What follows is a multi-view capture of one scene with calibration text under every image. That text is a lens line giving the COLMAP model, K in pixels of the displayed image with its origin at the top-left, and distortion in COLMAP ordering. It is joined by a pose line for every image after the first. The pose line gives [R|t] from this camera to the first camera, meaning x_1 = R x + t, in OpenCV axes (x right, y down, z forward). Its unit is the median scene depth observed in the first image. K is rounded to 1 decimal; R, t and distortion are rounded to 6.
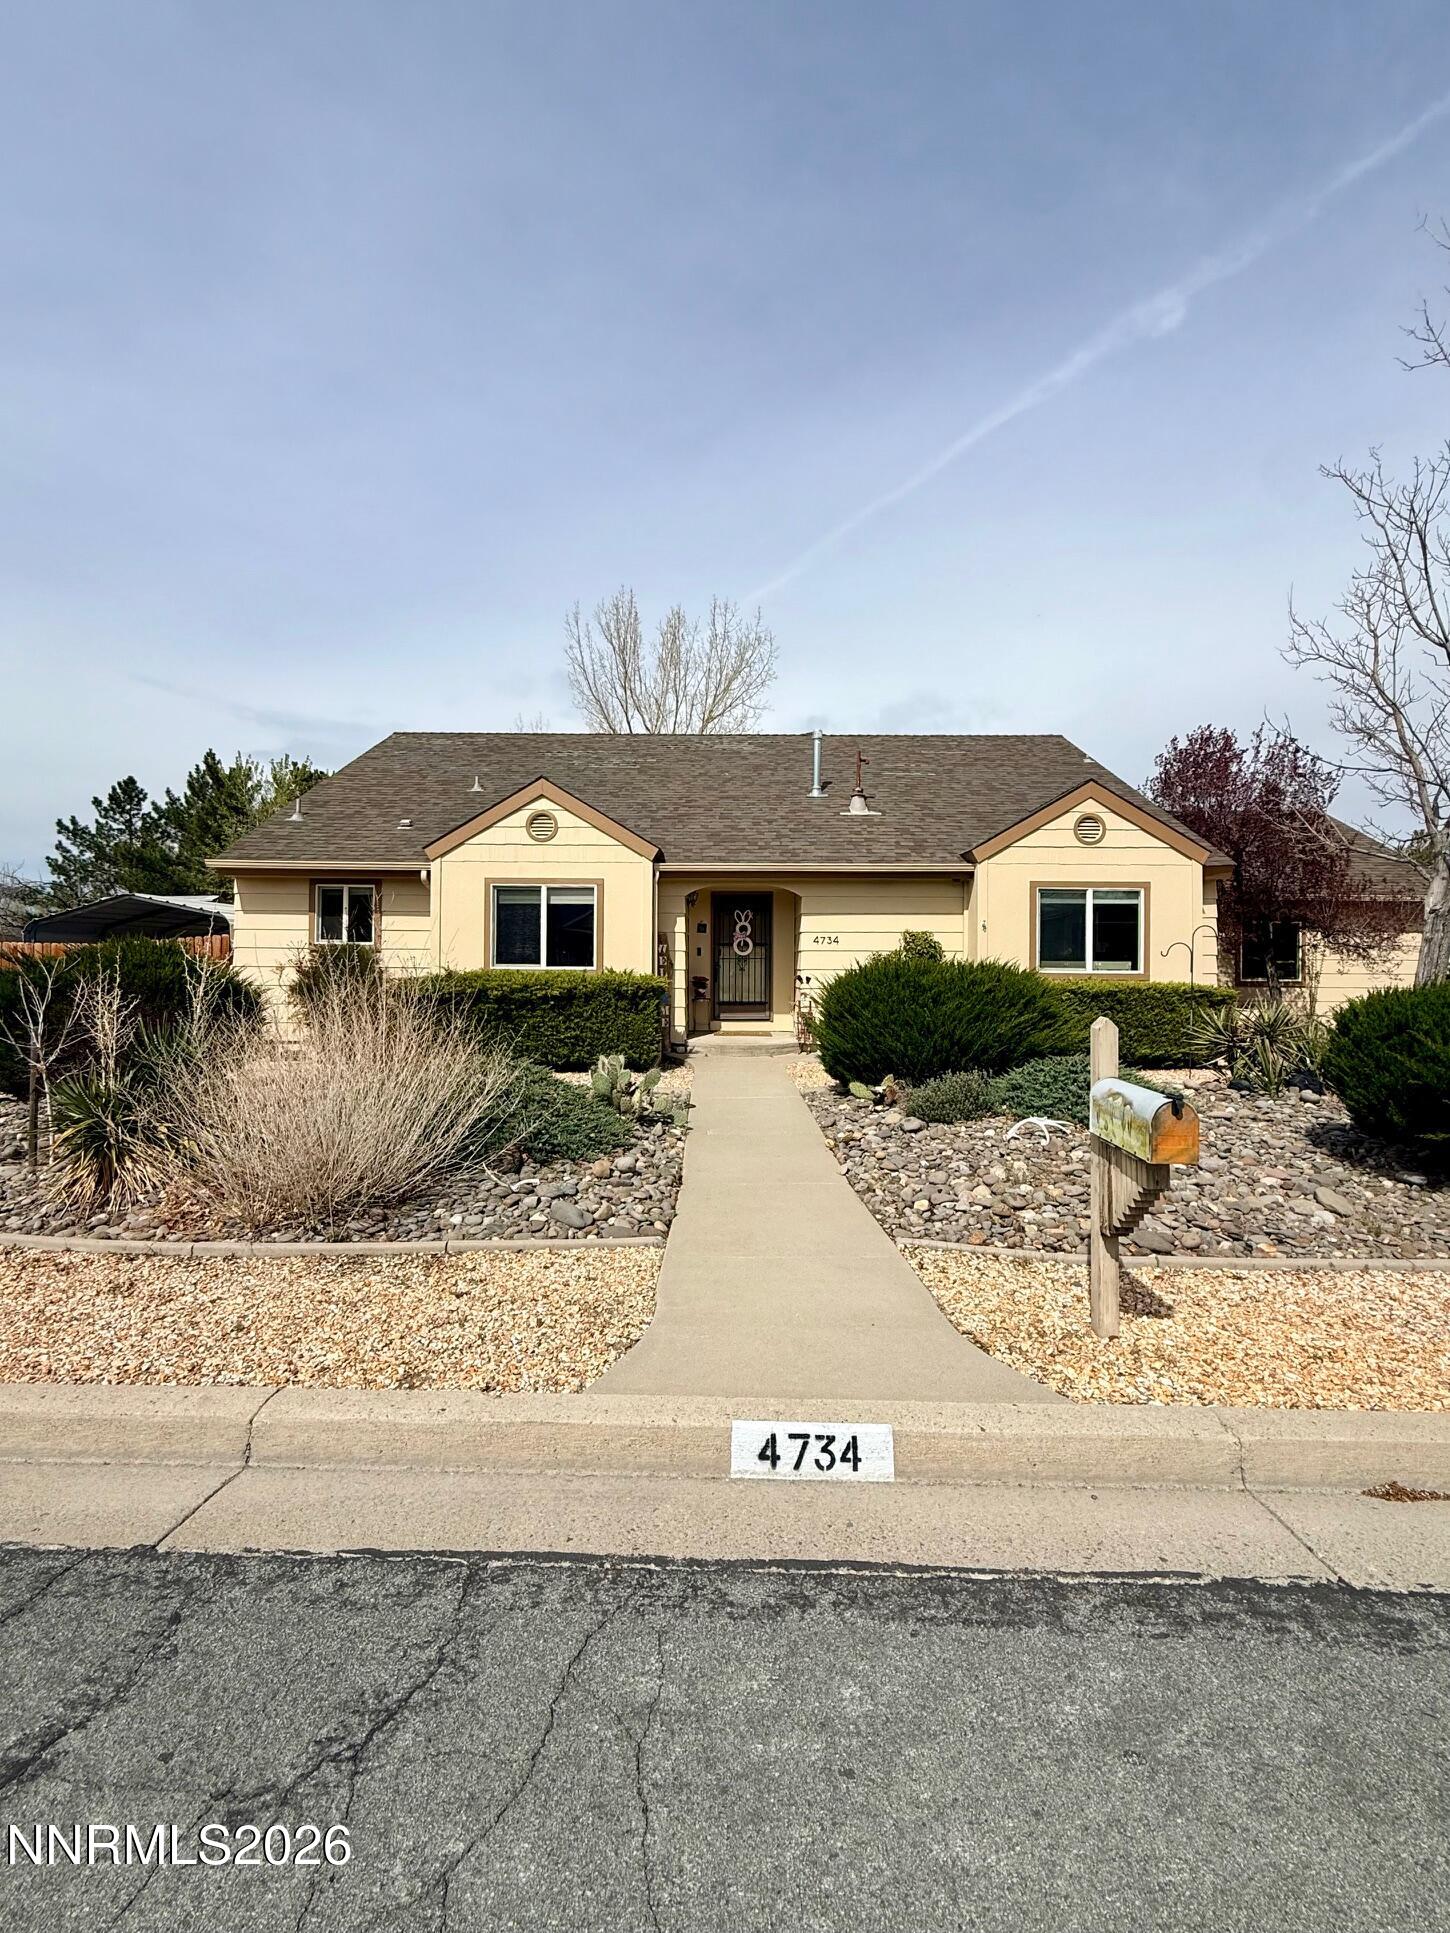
lens RADIAL K [[765.8, 0, 724.7], [0, 765.8, 963.5], [0, 0, 1]] dist [-0.000587, 0.000180]
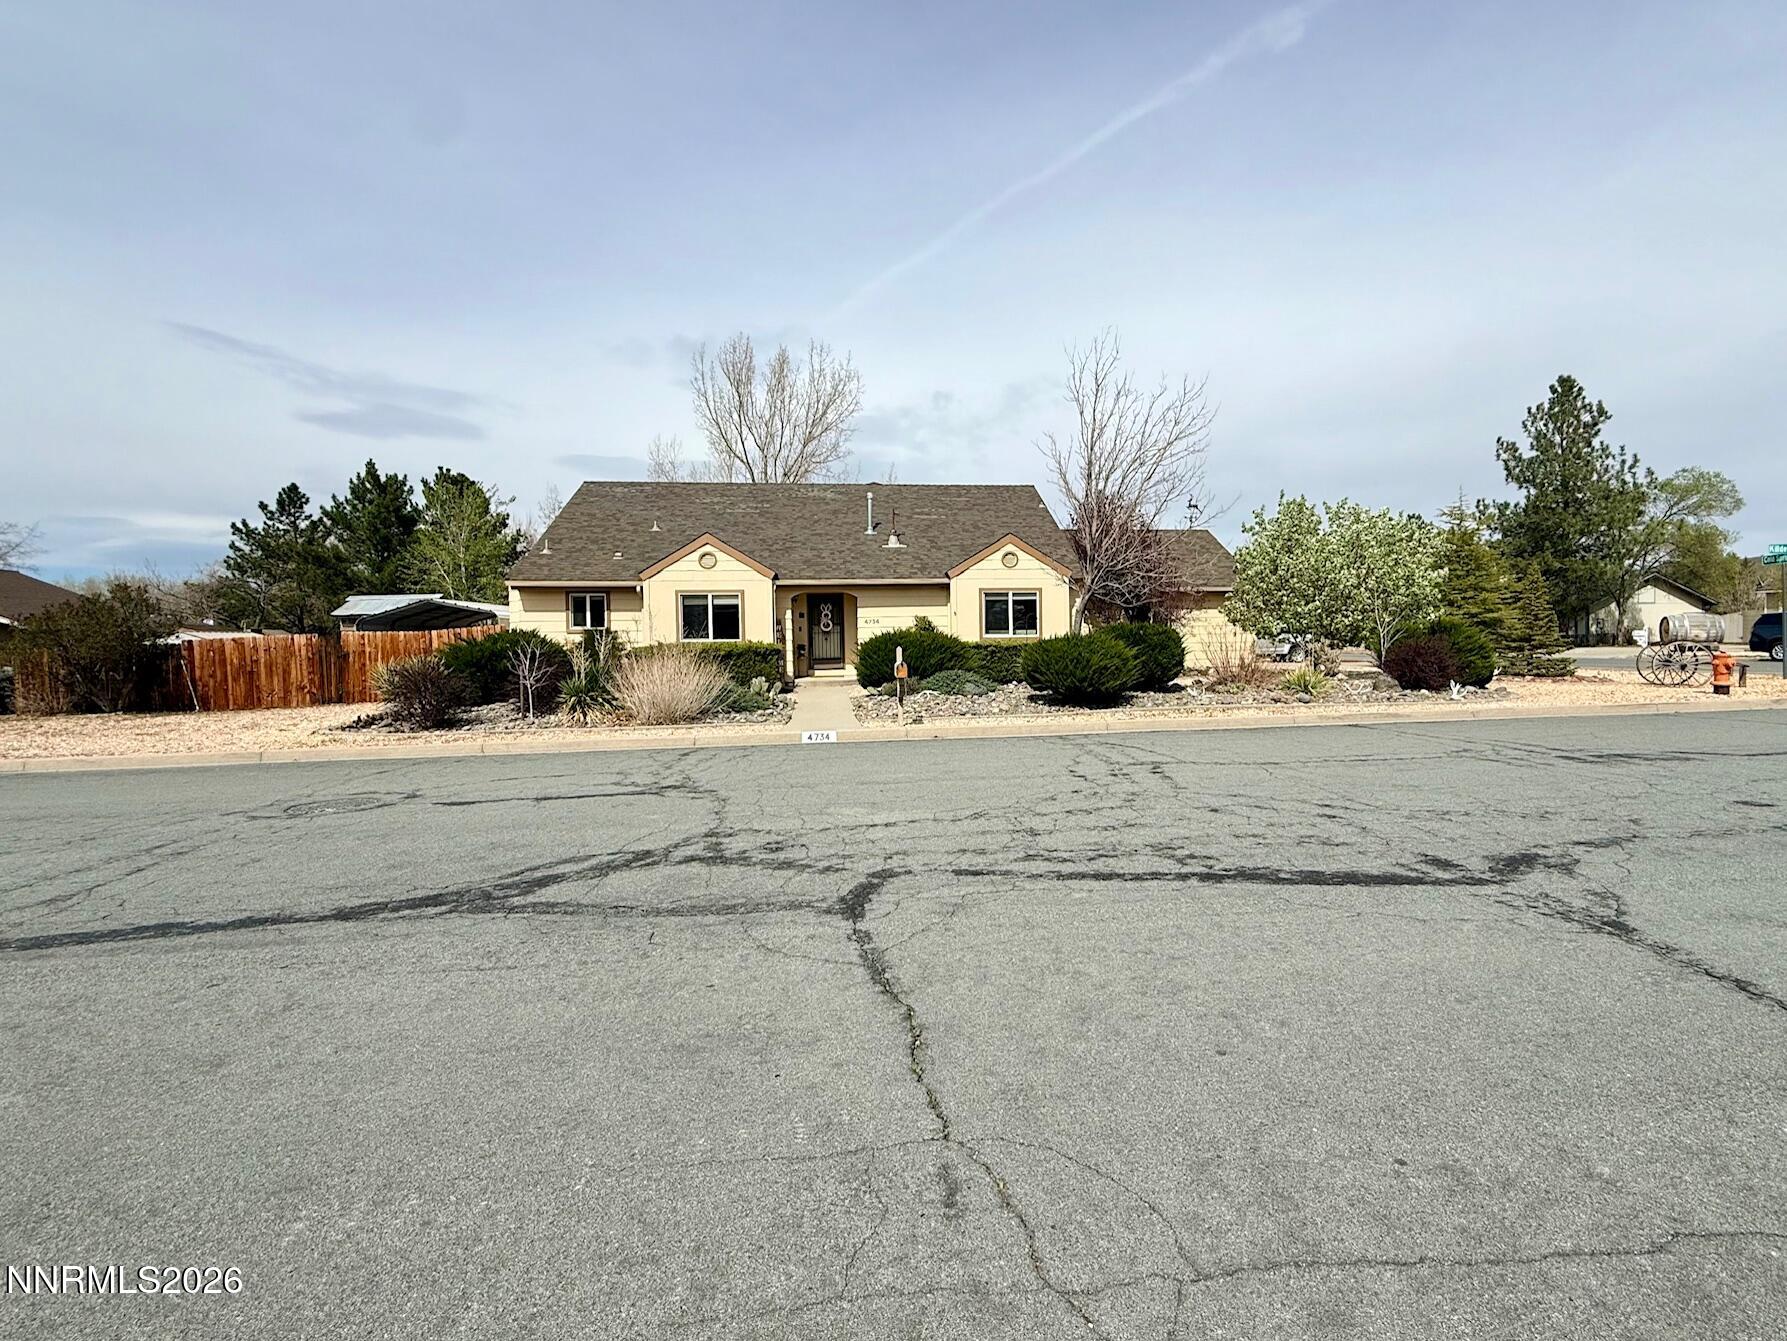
lens RADIAL K [[707.9, 0, 893.5], [0, 707.9, 670.5], [0, 0, 1]] dist [-0.000587, 0.000180]
pose [[0.996028, -0.024984, 0.085462, 0.038184], [0.020978, 0.998653, 0.047459, 0.005154], [-0.086532, -0.045478, 0.995211, -0.622069]]
